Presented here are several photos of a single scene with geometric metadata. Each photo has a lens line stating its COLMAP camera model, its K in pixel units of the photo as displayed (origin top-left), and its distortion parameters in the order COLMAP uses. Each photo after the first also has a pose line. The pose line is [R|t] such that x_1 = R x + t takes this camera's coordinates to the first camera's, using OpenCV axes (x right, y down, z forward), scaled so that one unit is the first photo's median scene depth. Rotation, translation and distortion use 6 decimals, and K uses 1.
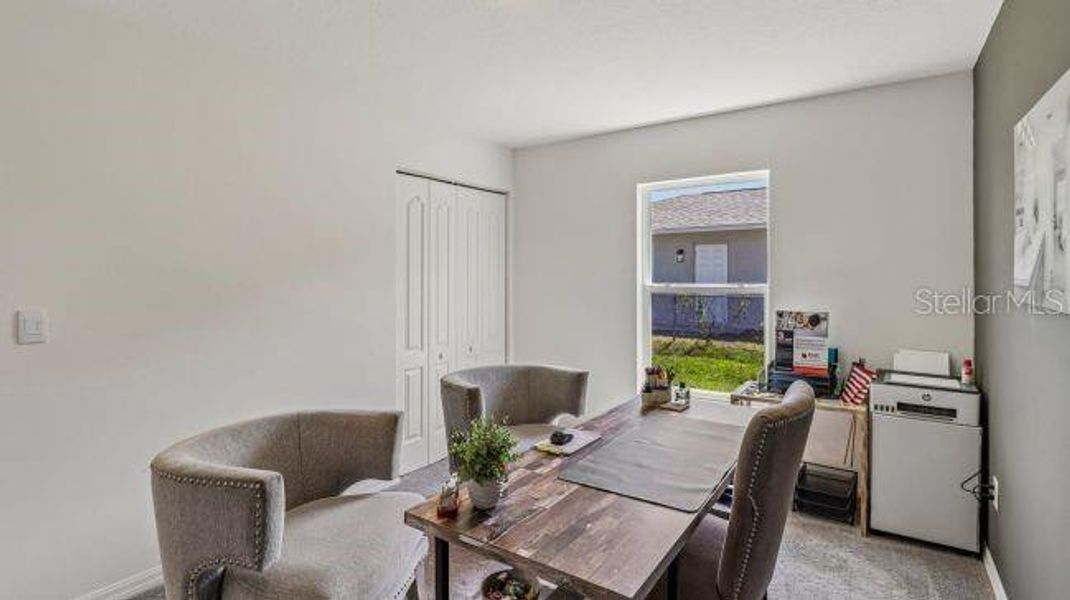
lens RADIAL K [[508.0, 0, 536.5], [0, 508.0, 279.7], [0, 0, 1]] dist [0.001779, -0.013276]
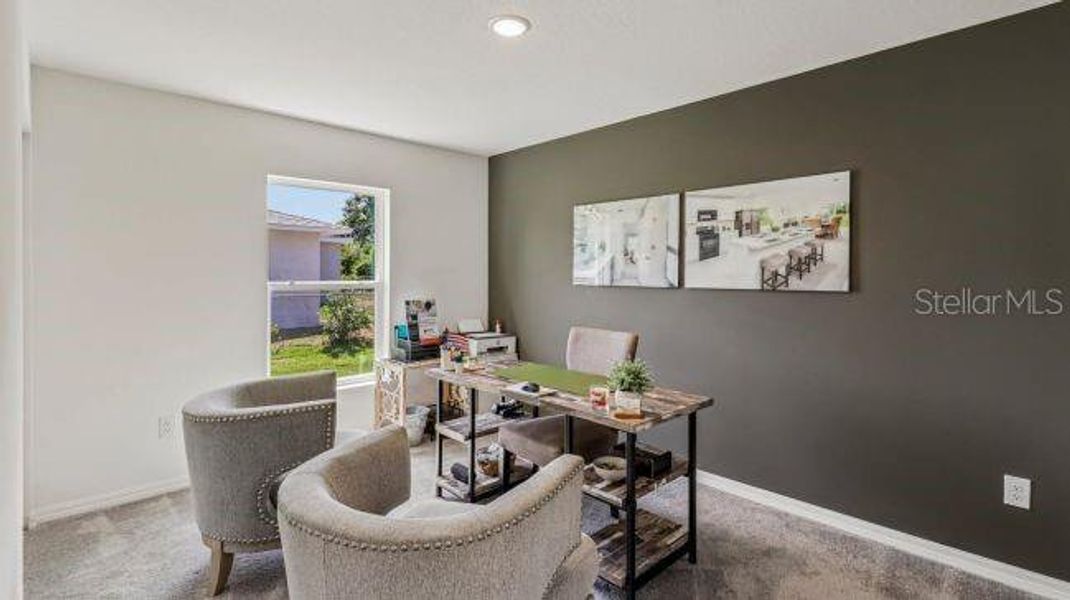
lens RADIAL K [[508.0, 0, 536.5], [0, 508.0, 279.7], [0, 0, 1]] dist [0.001779, -0.013276]
pose [[0.182484, -0.000329, 0.983209, -0.774553], [0.006159, 0.999981, -0.000809, 0.011435], [-0.983190, 0.006203, 0.182482, 0.440843]]
